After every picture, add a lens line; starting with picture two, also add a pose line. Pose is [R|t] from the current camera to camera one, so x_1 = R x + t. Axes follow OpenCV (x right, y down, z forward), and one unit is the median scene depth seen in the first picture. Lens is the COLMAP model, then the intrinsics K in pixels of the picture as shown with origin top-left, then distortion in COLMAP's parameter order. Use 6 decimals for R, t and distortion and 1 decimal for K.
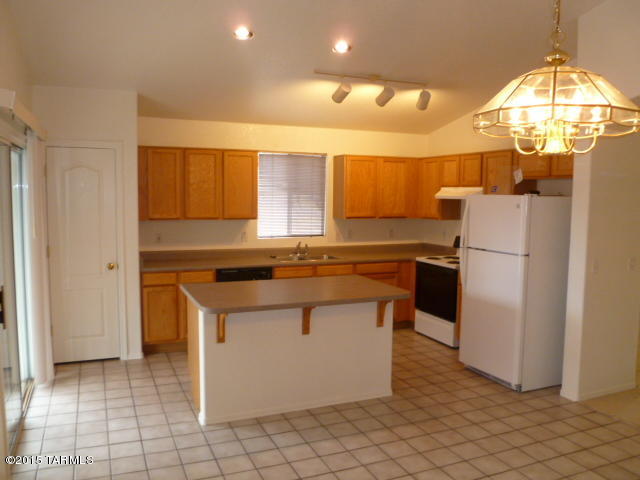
lens RADIAL K [[537.0, 0, 323.2], [0, 537.0, 235.5], [0, 0, 1]] dist [-0.081933, 0.027951]
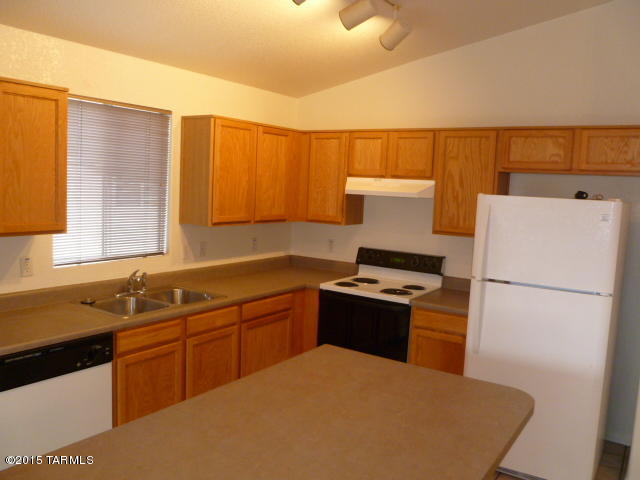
lens RADIAL K [[537.0, 0, 323.8], [0, 537.0, 239.8], [0, 0, 1]] dist [-0.081933, 0.027951]
pose [[0.841239, -0.027511, 0.539963, -0.178143], [0.006074, 0.999122, 0.041441, -0.040805], [-0.540630, -0.031582, 0.840668, 0.463162]]
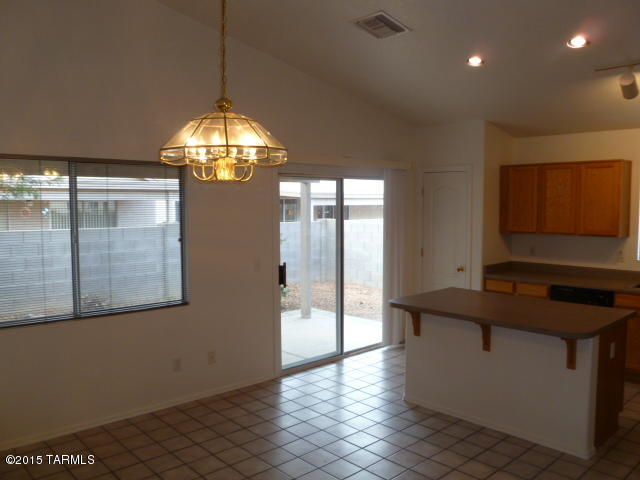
lens RADIAL K [[537.0, 0, 327.1], [0, 537.0, 243.8], [0, 0, 1]] dist [-0.081933, 0.027951]
pose [[0.325325, 0.055620, -0.943965, 0.520589], [-0.068832, 0.997013, 0.035024, -0.016399], [0.943094, 0.053581, 0.328182, 0.259213]]
